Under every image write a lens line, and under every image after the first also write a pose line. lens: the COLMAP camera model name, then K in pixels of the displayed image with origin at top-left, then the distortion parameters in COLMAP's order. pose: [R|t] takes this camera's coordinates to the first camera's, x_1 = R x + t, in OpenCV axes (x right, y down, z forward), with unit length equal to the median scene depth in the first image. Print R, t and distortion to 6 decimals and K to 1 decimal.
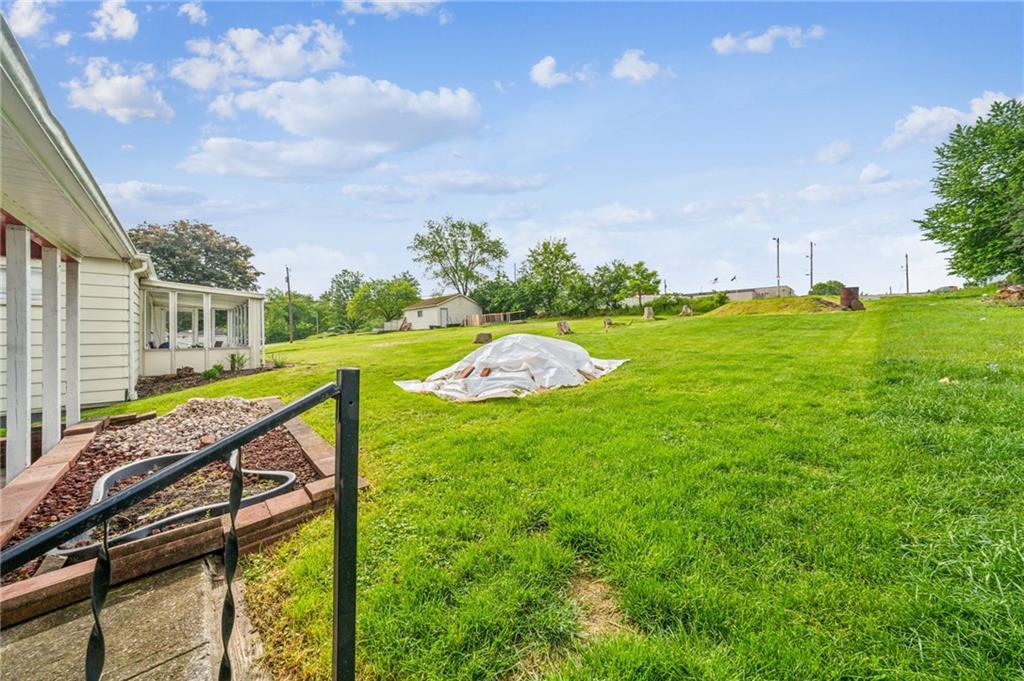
lens RADIAL K [[350.3, 0, 520.0], [0, 350.3, 336.2], [0, 0, 1]] dist [0.000154, 0.000075]
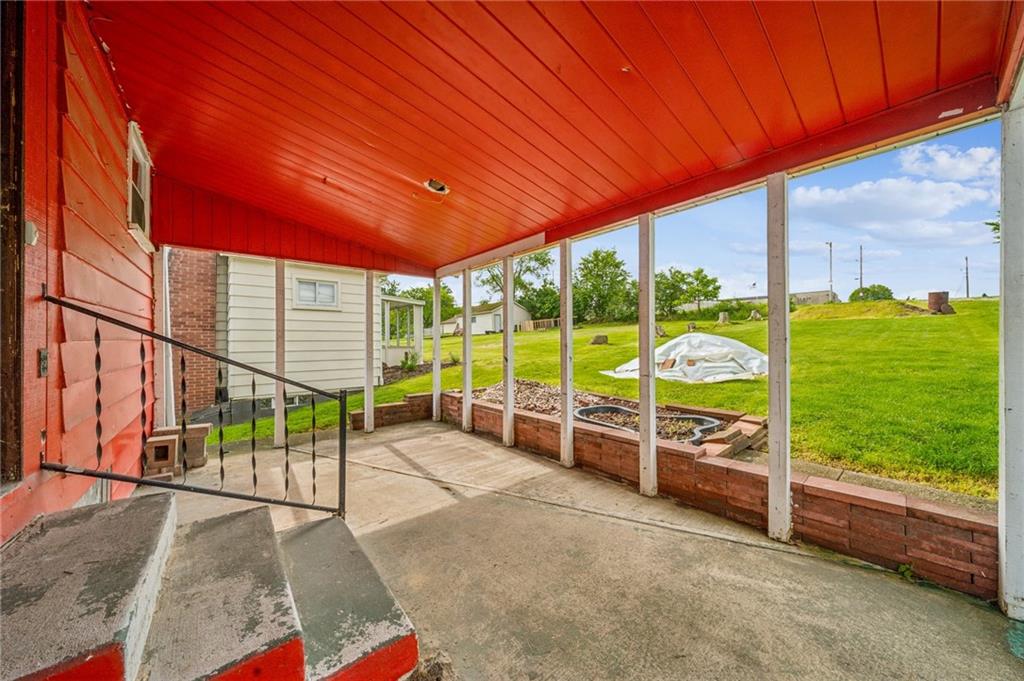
lens RADIAL K [[350.3, 0, 510.0], [0, 350.3, 343.2], [0, 0, 1]] dist [0.000154, 0.000075]
pose [[0.998039, 0.001633, -0.062569, -0.114985], [-0.001598, 0.999999, 0.000603, 0.005911], [0.062569, -0.000502, 0.998040, -0.048641]]
